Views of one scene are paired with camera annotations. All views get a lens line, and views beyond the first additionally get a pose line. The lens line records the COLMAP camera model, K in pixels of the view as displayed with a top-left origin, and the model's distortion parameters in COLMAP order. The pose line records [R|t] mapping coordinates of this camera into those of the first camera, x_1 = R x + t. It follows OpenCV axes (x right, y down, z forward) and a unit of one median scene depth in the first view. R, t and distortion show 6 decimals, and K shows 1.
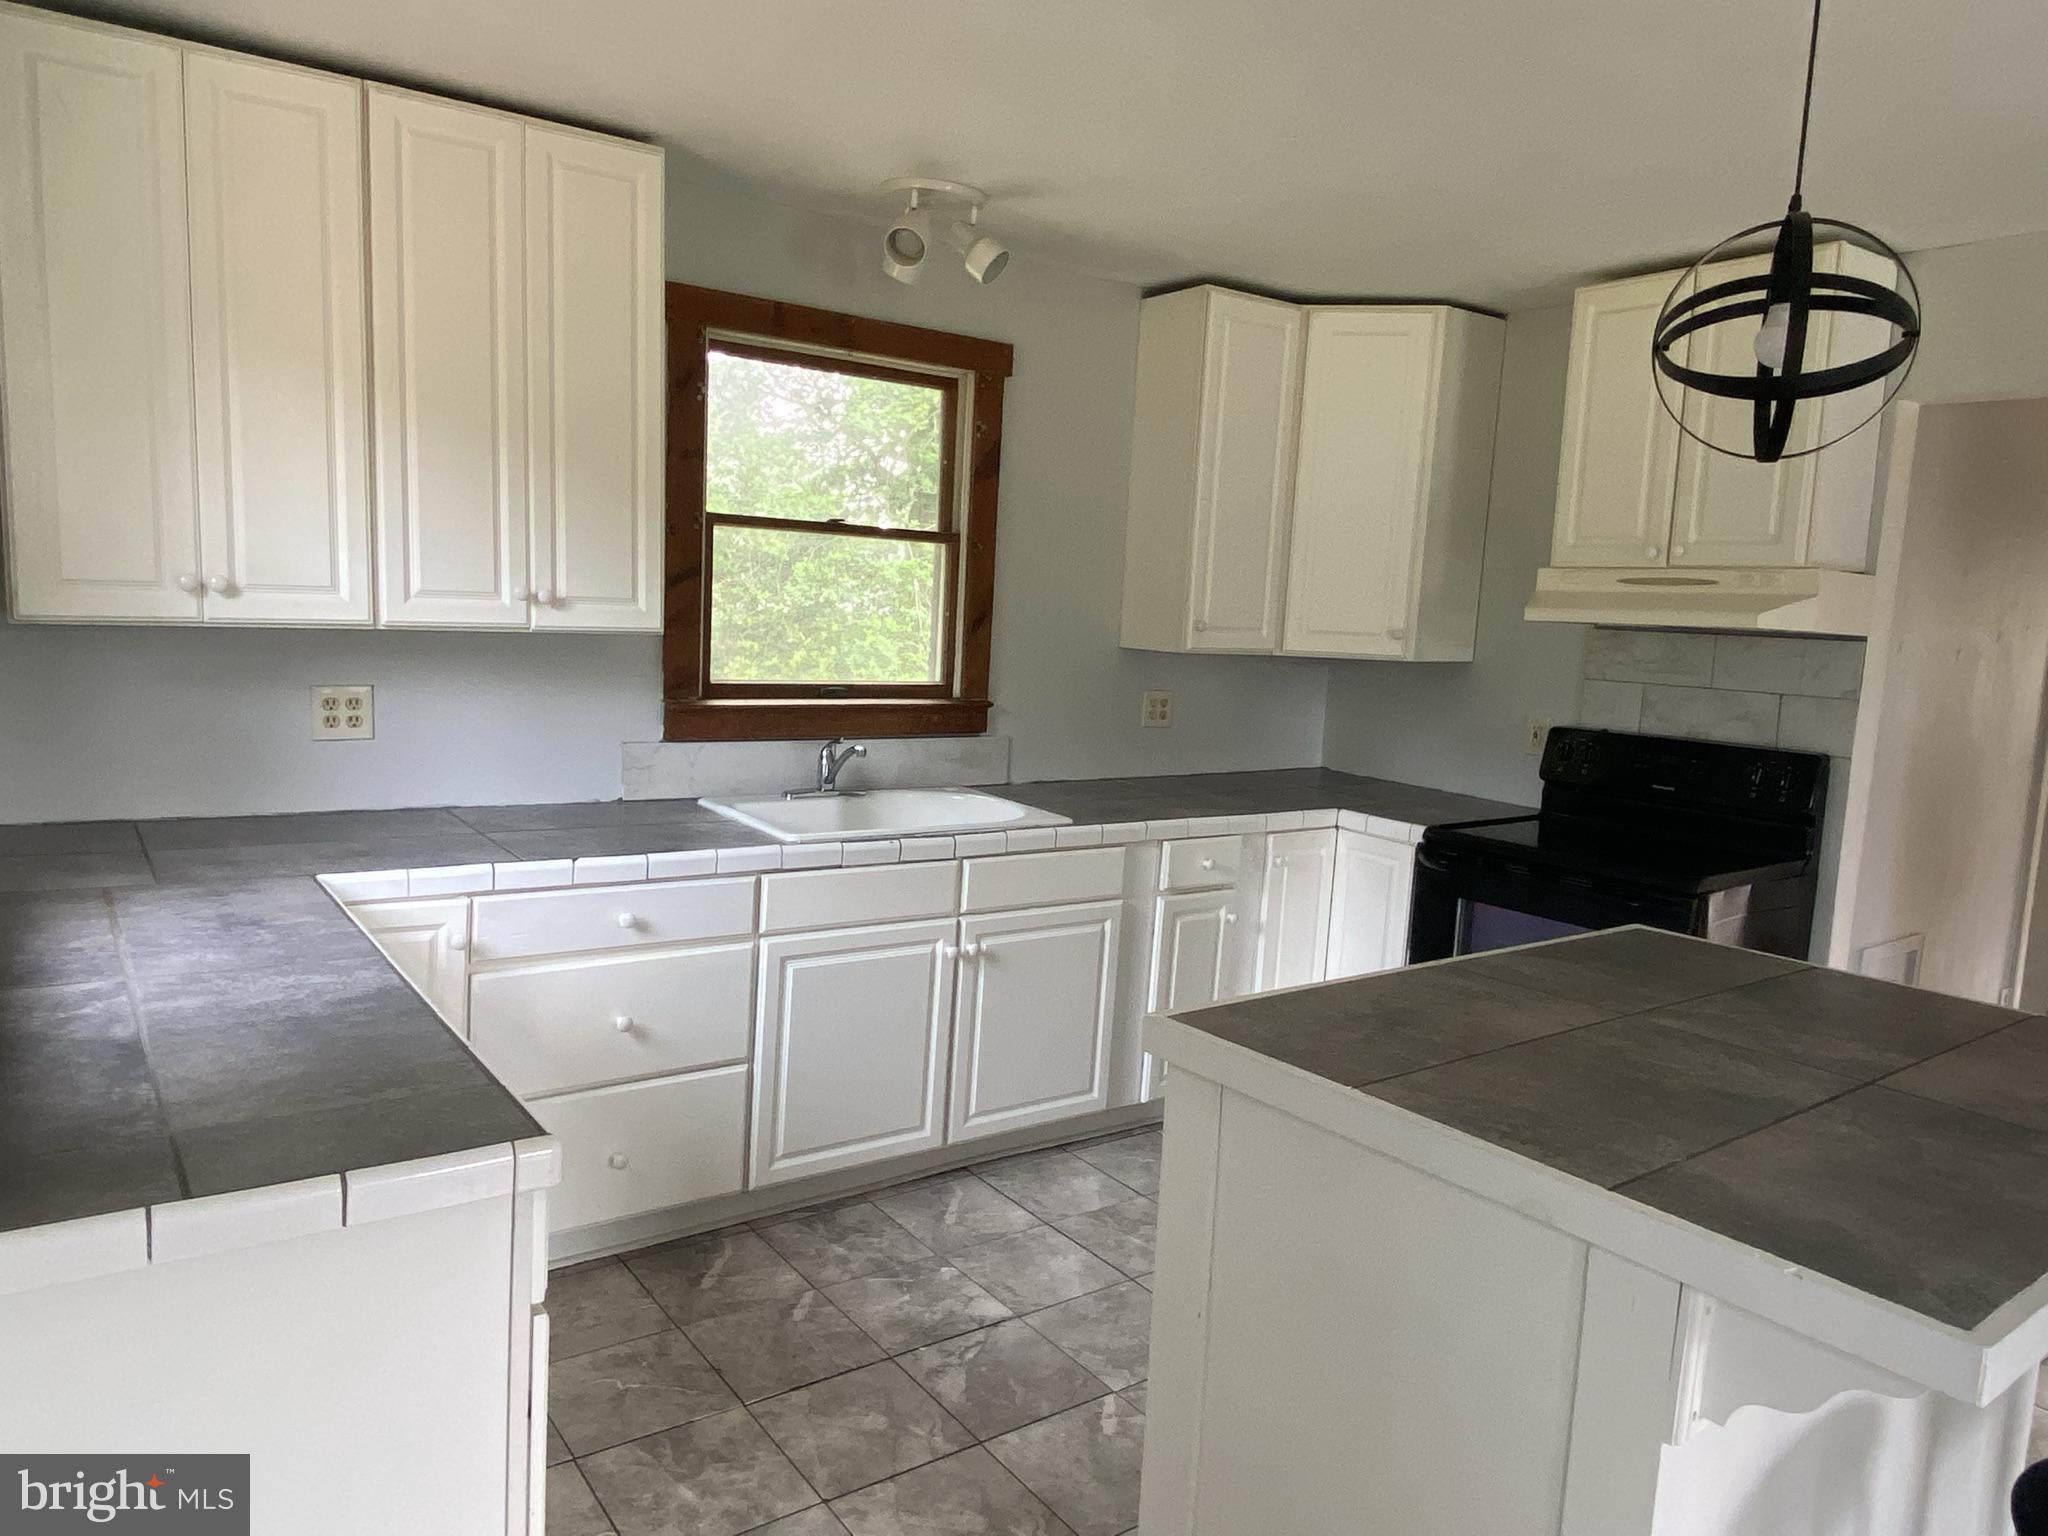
lens RADIAL K [[1320.3, 0, 1024.0], [0, 1320.3, 768.0], [0, 0, 1]] dist [0.038050, -0.001367]
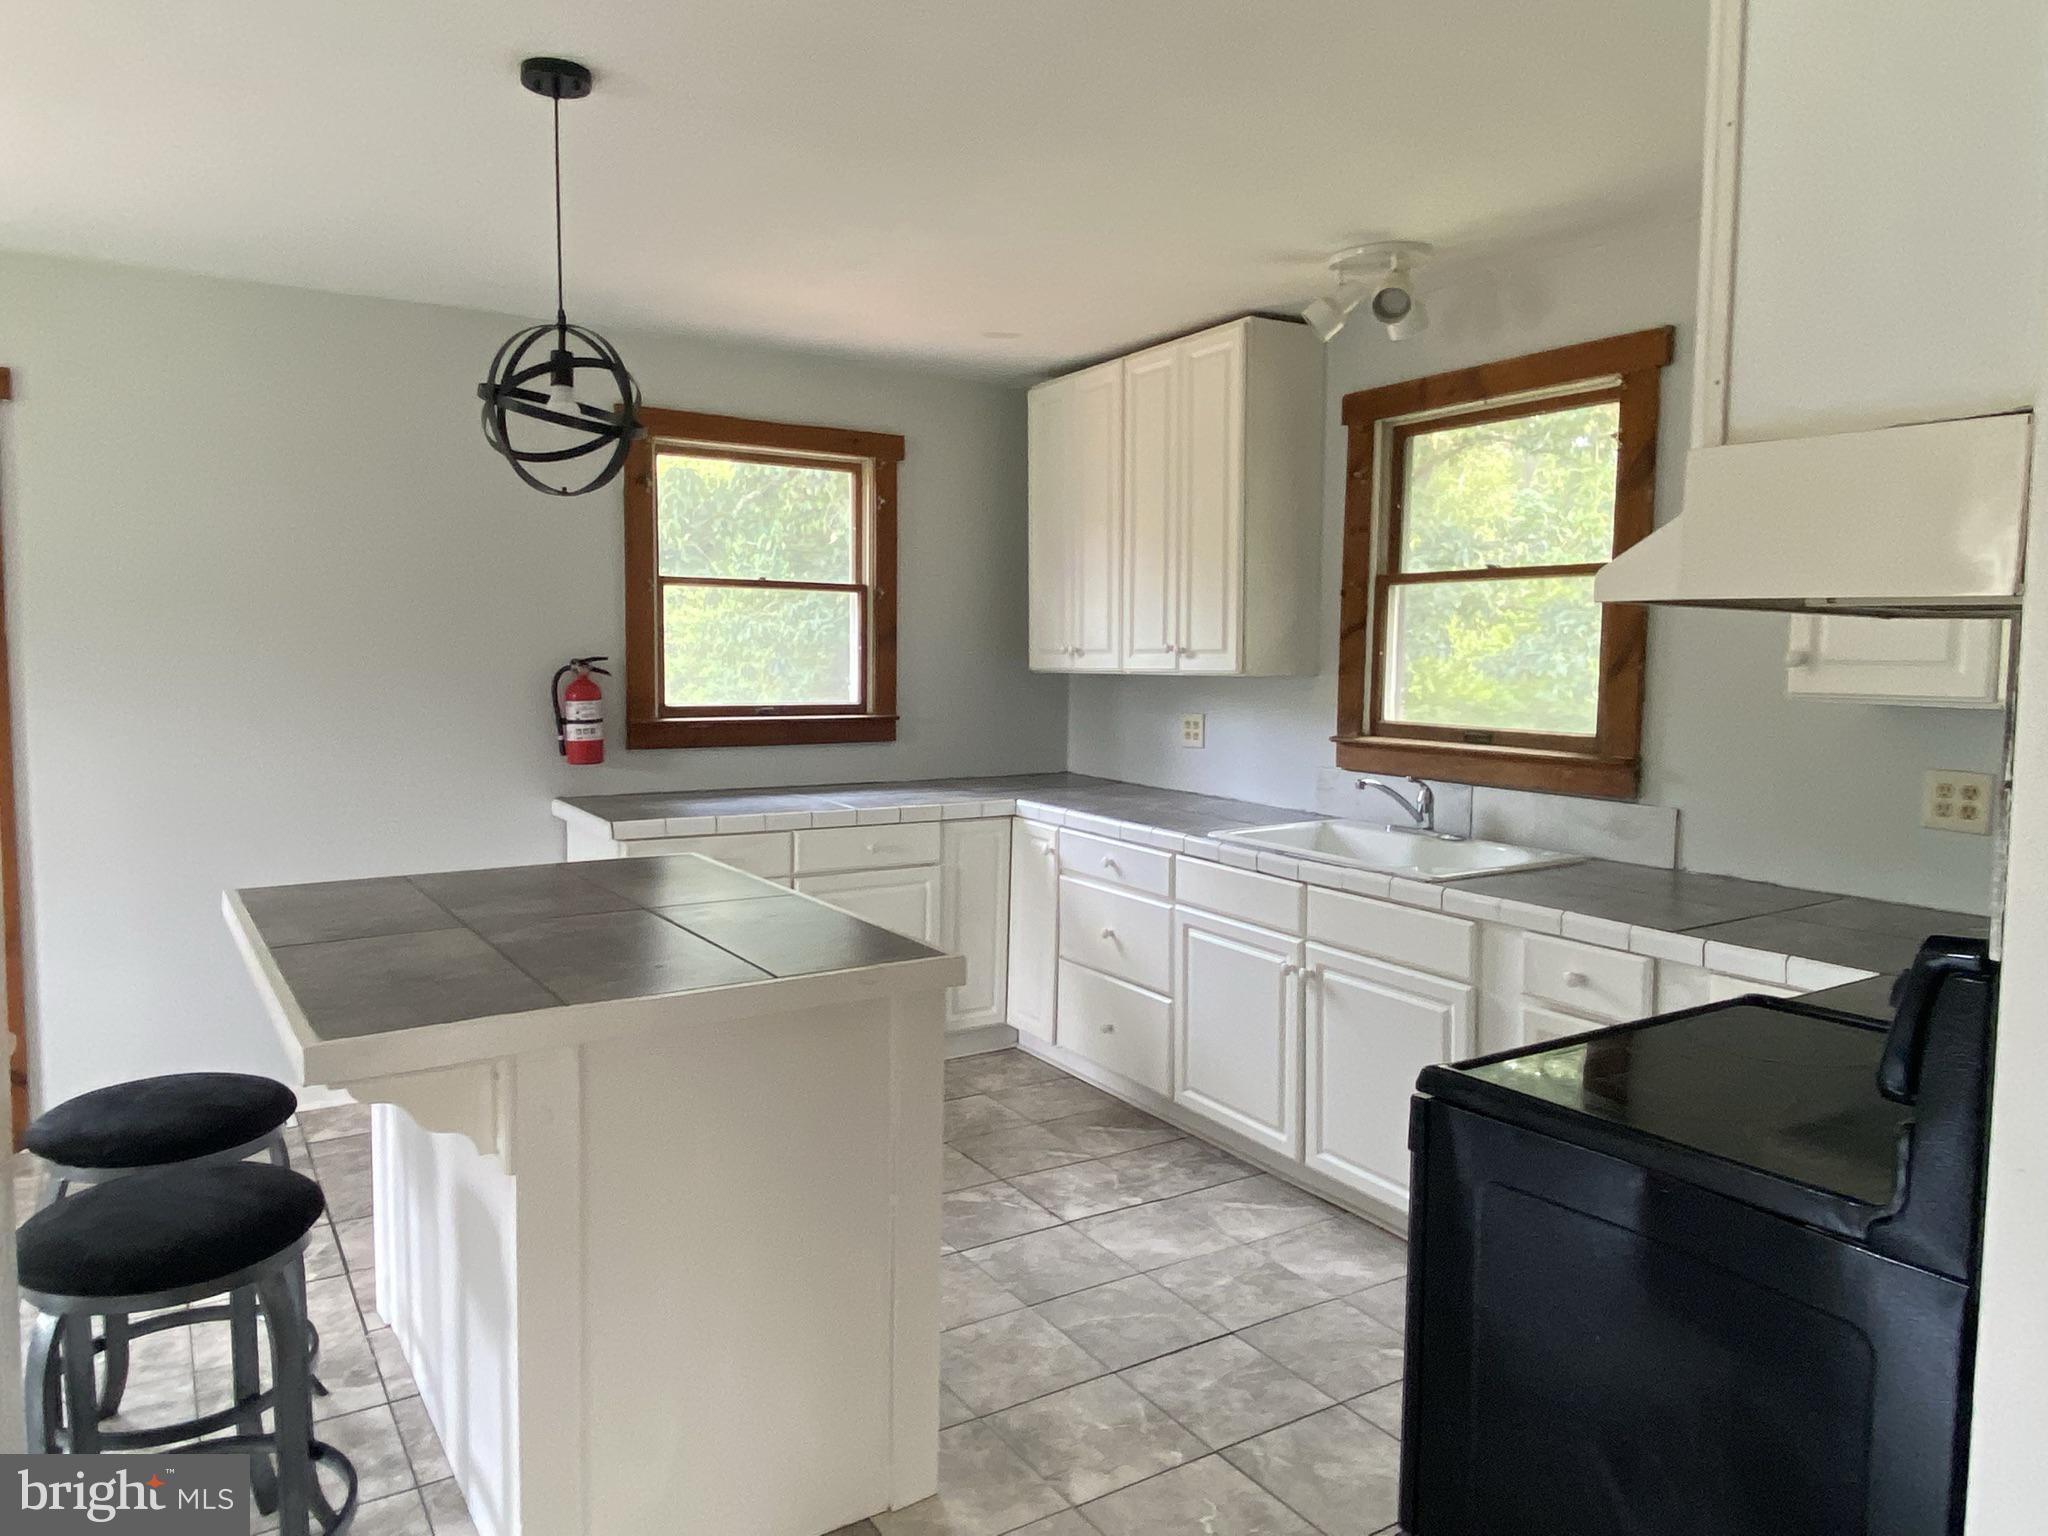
lens RADIAL K [[1349.7, 0, 1024.0], [0, 1349.7, 768.0], [0, 0, 1]] dist [0.095608, -0.118326]
pose [[-0.052333, 0.039777, -0.997837, 0.963040], [-0.137269, 0.989435, 0.046641, -0.038382], [0.989150, 0.139413, -0.046320, 0.761168]]
